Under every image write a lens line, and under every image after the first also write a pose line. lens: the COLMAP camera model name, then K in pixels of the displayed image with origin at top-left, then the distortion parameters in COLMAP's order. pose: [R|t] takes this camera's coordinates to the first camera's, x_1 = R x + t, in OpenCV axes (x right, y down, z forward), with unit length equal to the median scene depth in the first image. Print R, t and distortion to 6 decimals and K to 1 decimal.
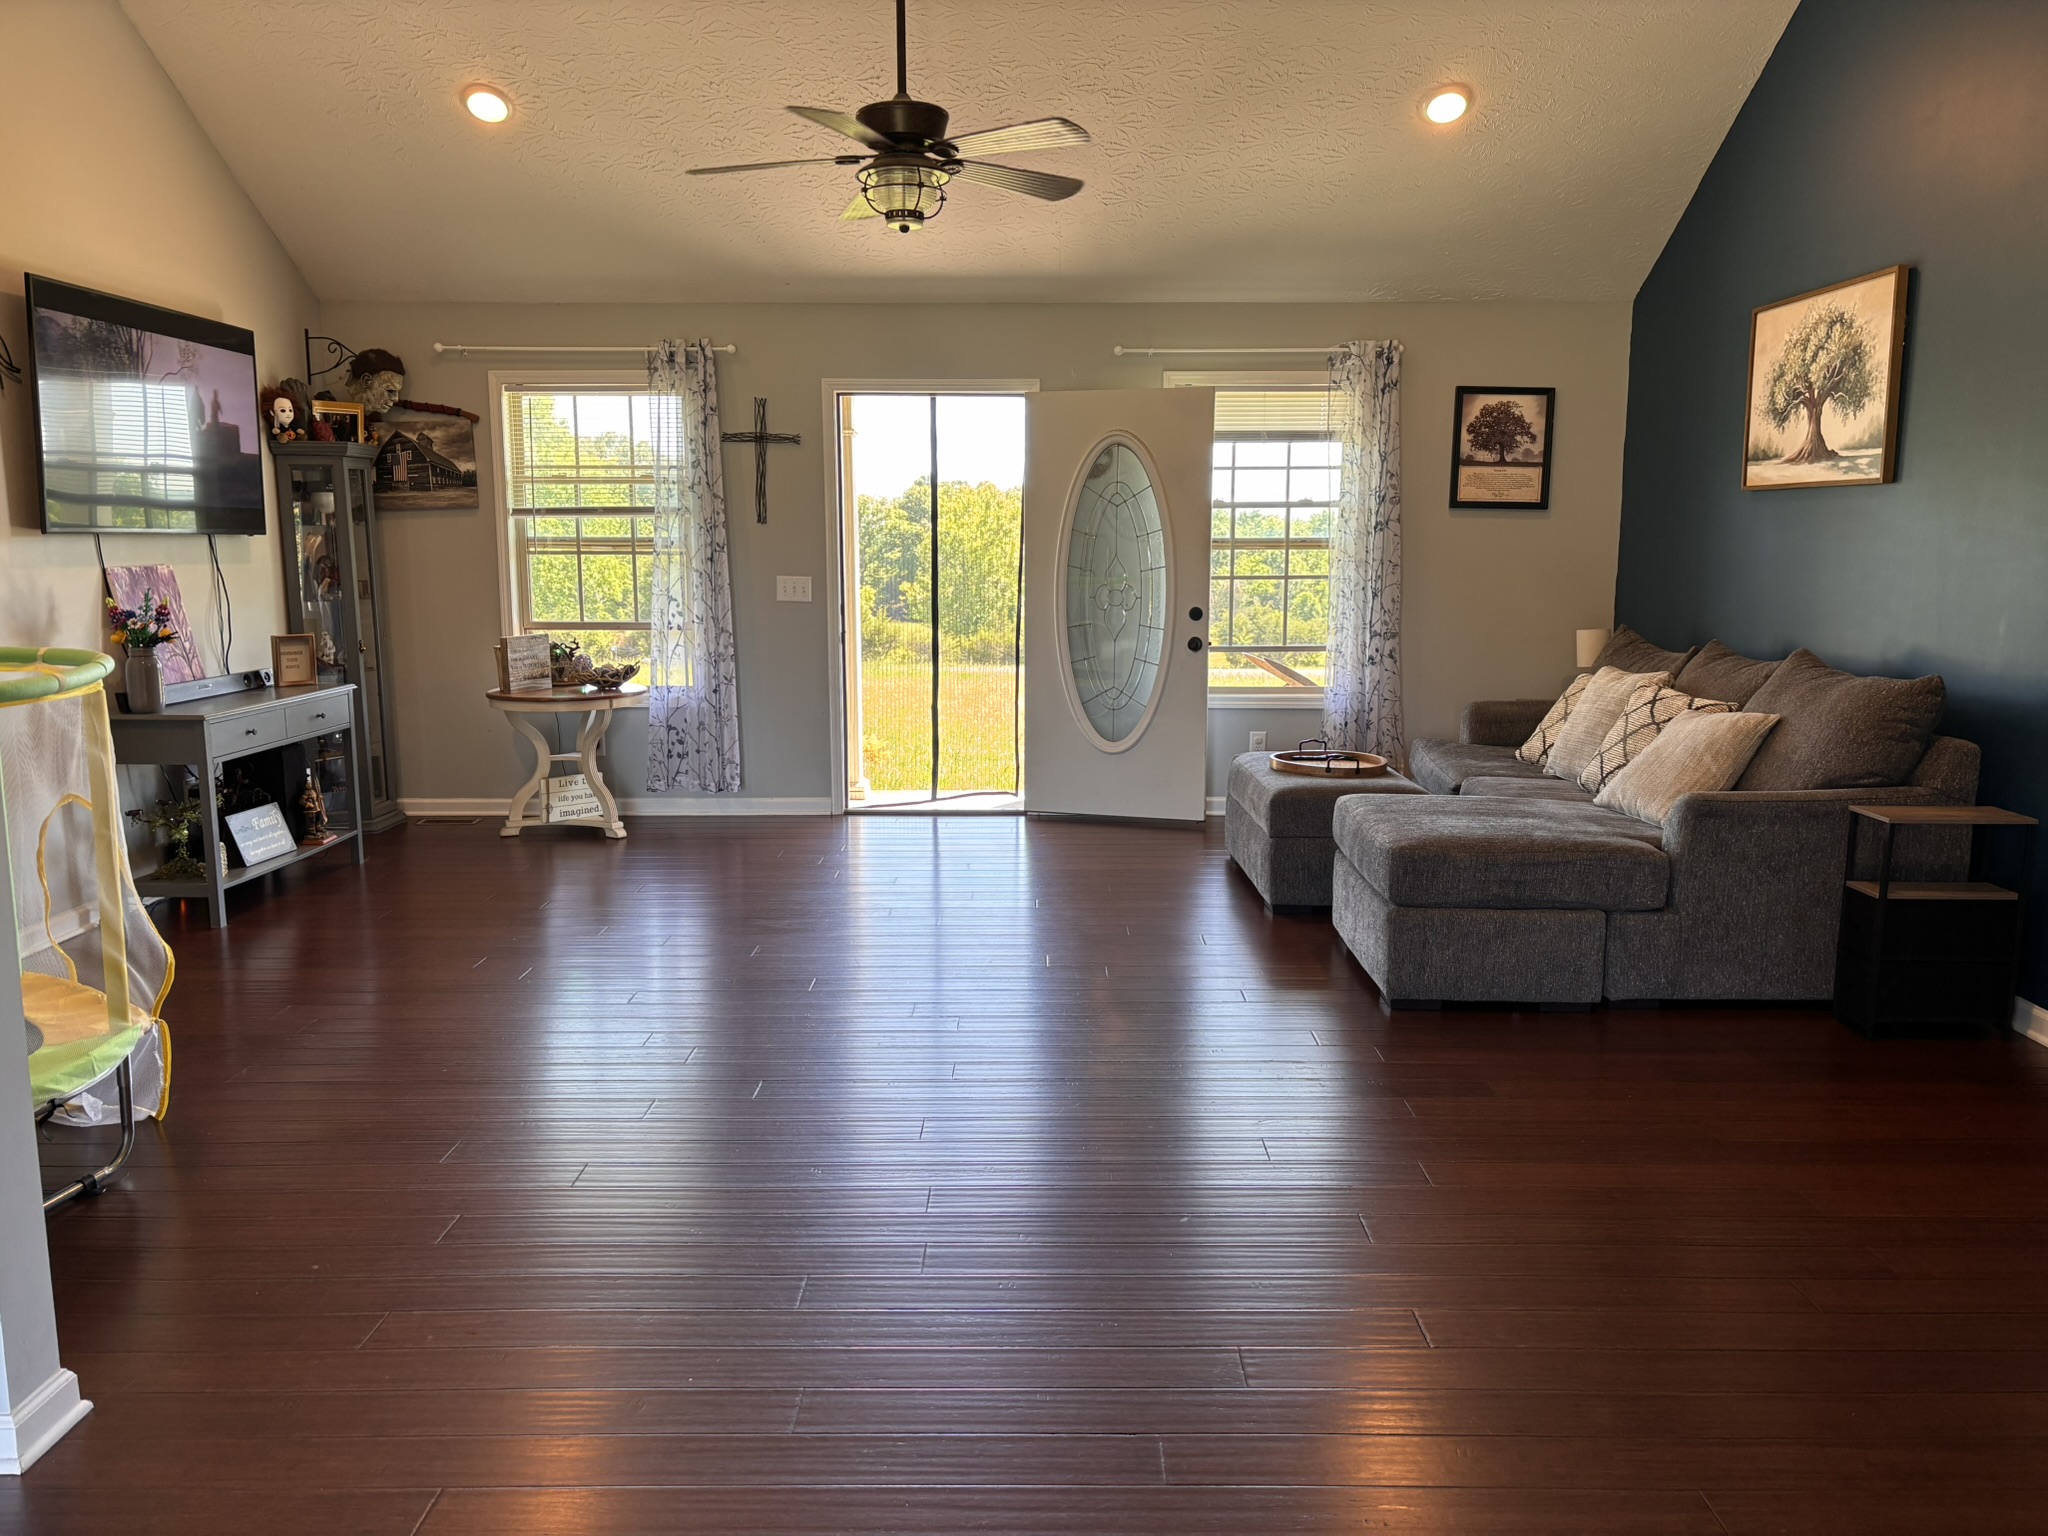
lens RADIAL K [[1560.1, 0, 1043.8], [0, 1560.1, 765.0], [0, 0, 1]] dist [0.049081, -0.035560]
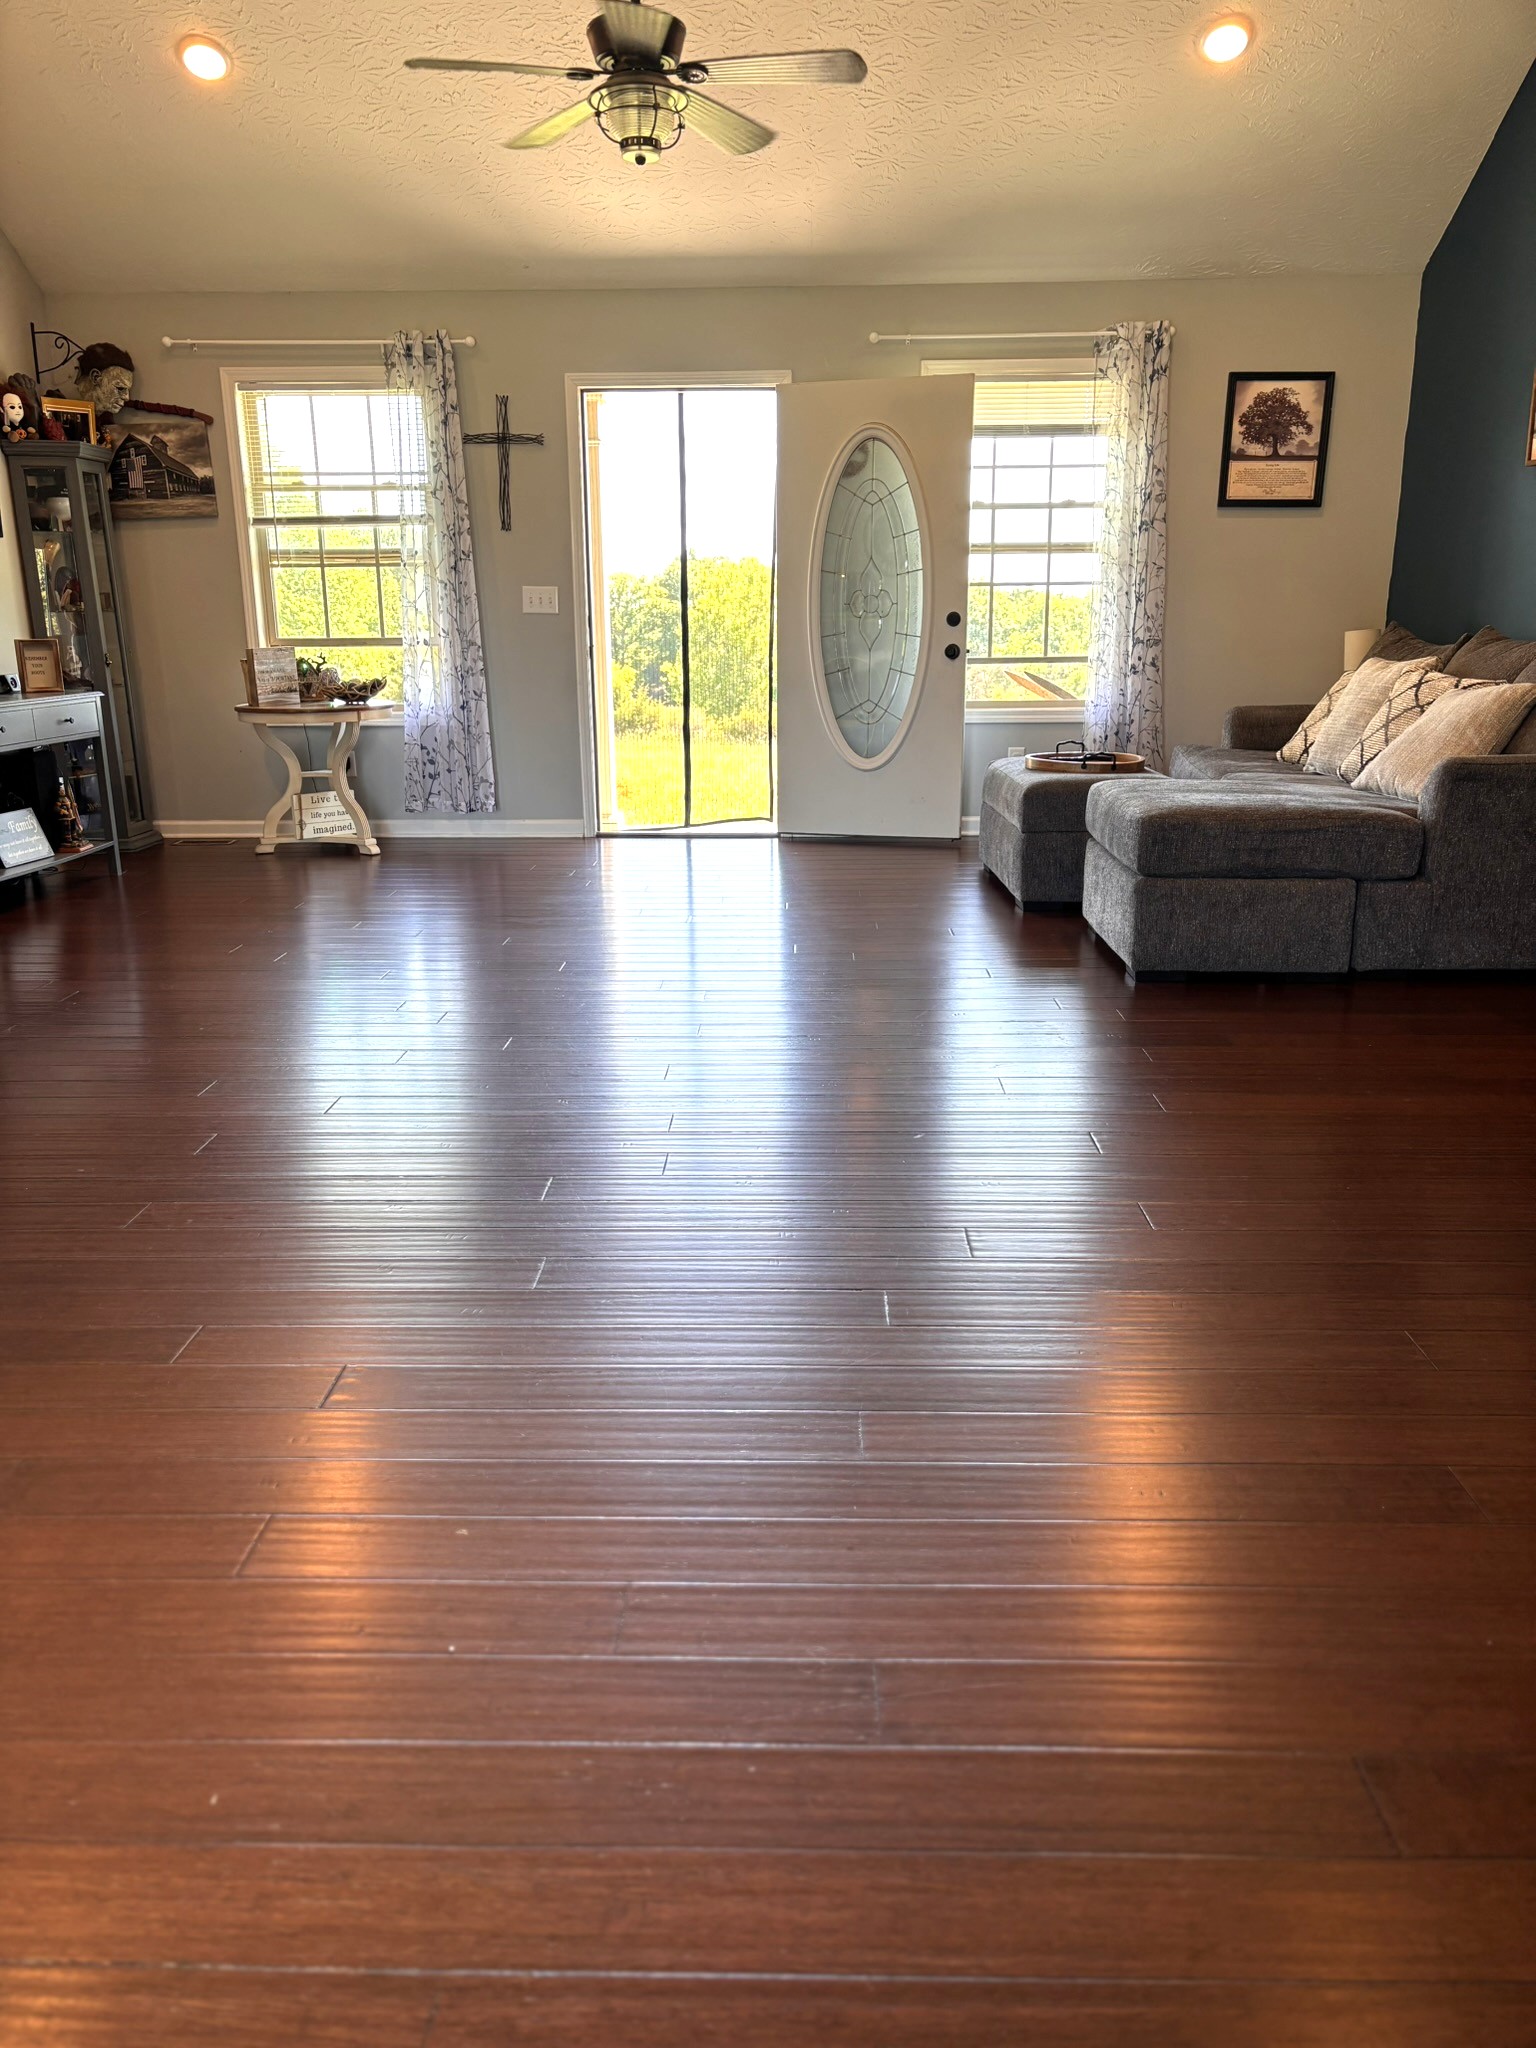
lens RADIAL K [[1560.1, 0, 774.7], [0, 1560.1, 1042.9], [0, 0, 1]] dist [0.049081, -0.035560]
pose [[0.999746, -0.001766, -0.022485, 0.008034], [0.004428, 0.992897, 0.118895, 0.047490], [0.022115, -0.118965, 0.992652, -0.003116]]
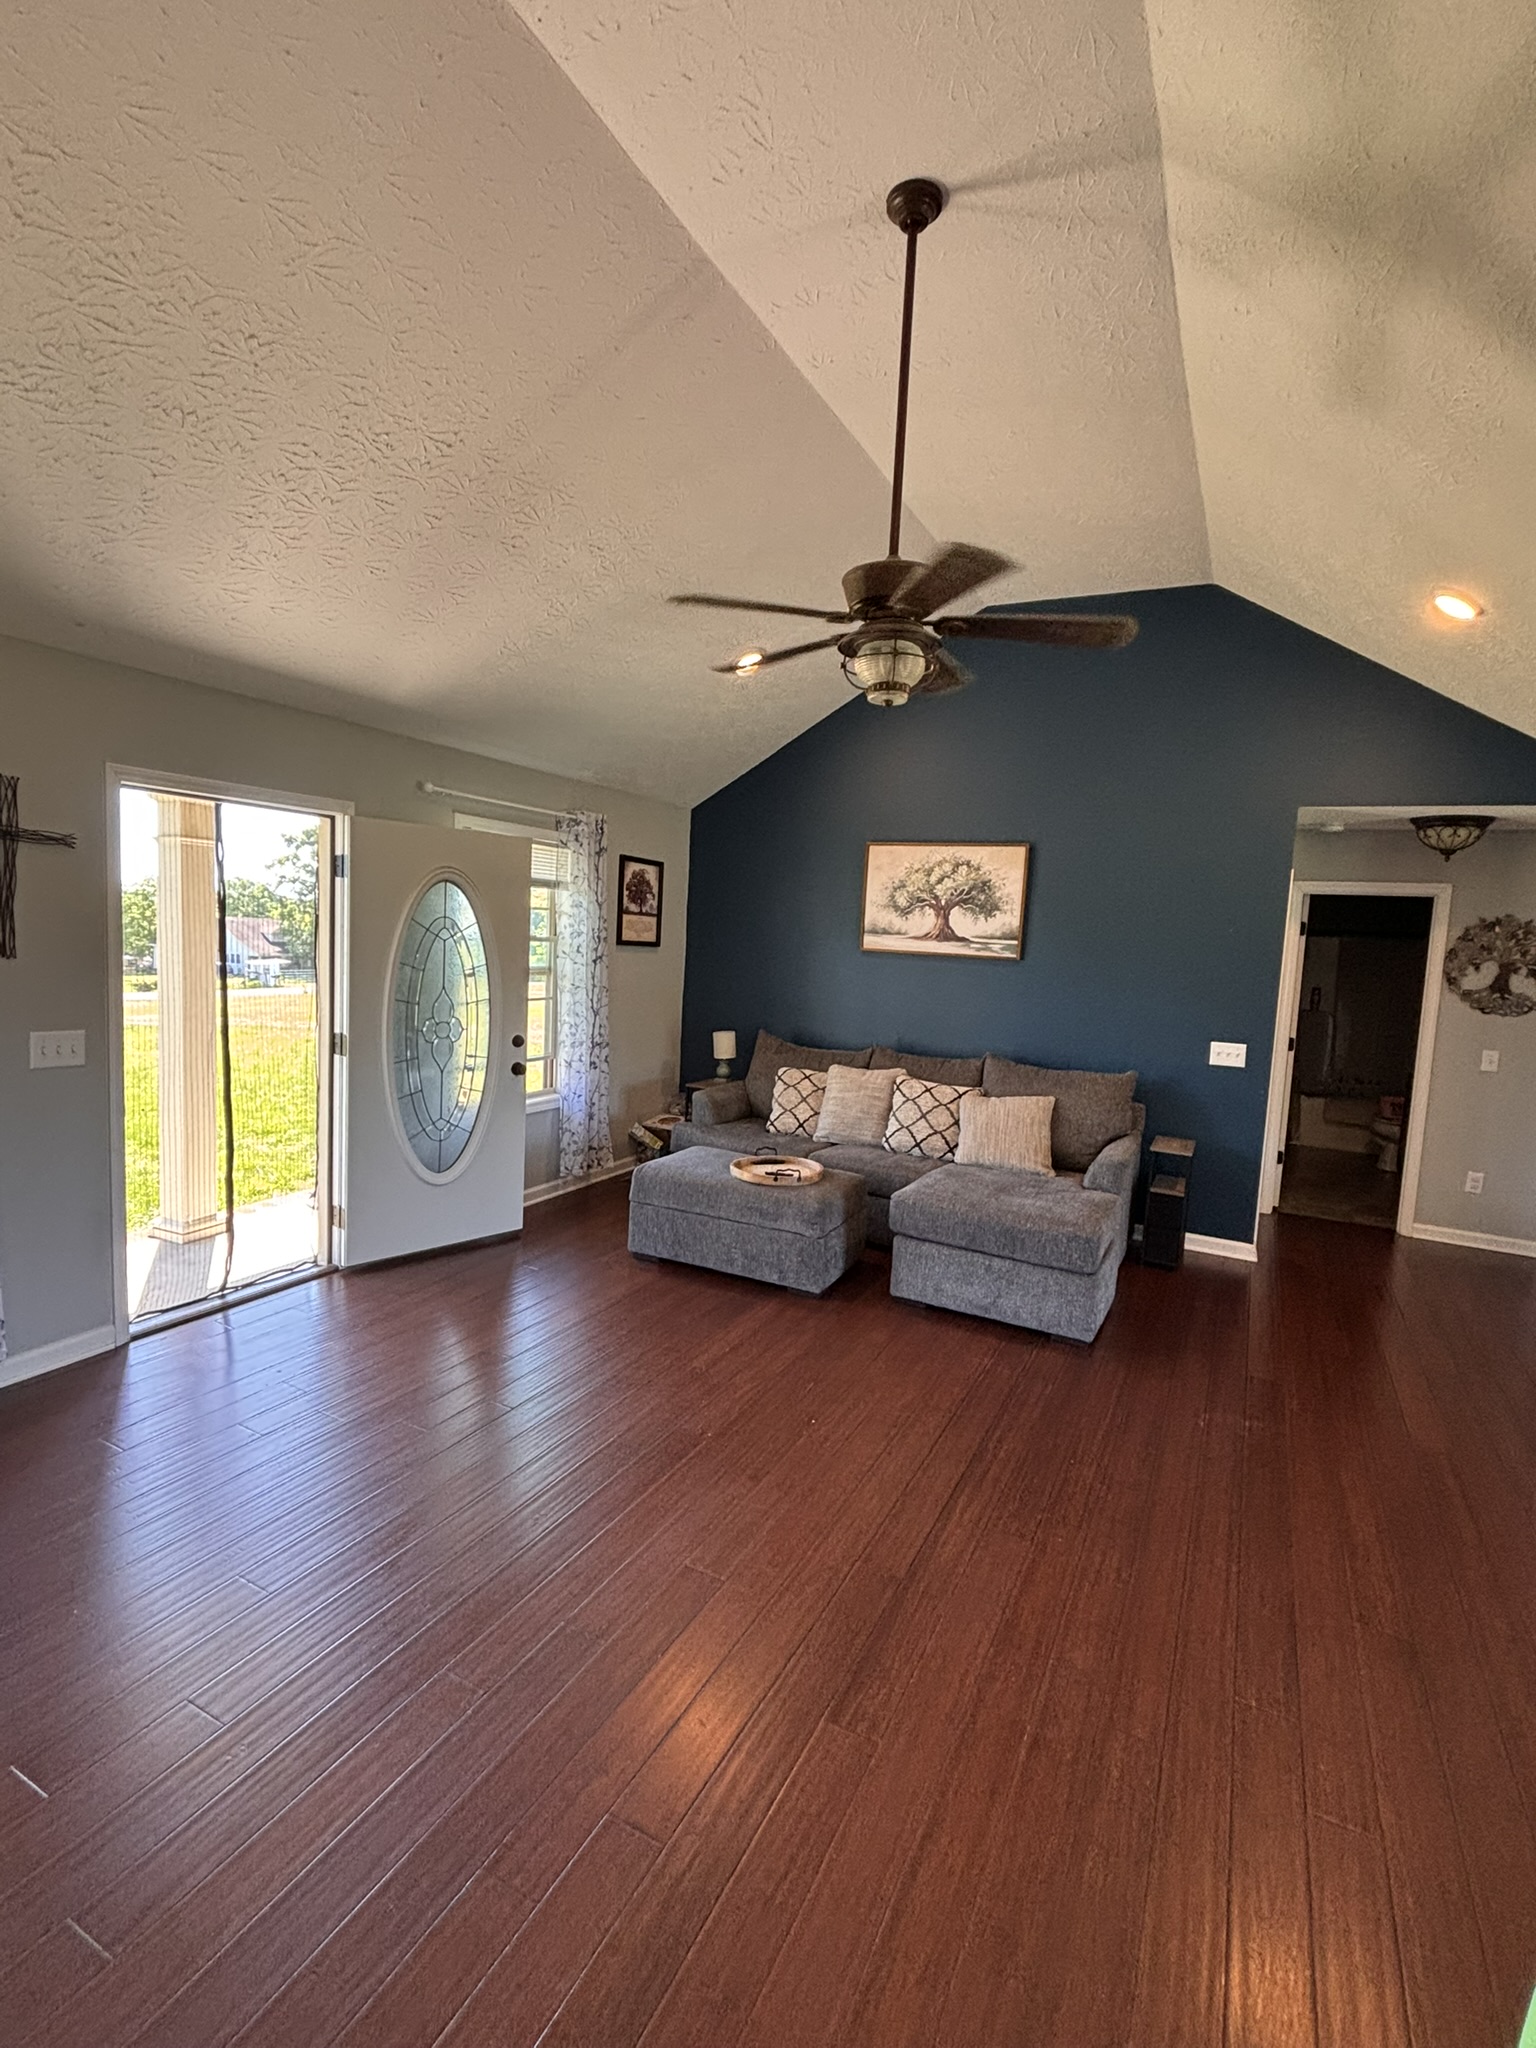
lens RADIAL K [[951.1, 0, 770.9], [0, 951.1, 1029.8], [0, 0, 1]] dist [-0.003410, -0.000358]
pose [[0.443465, -0.071892, 0.893404, -0.412205], [0.080990, 0.995914, 0.039939, -0.116456], [-0.892625, 0.054645, 0.447475, 0.539182]]
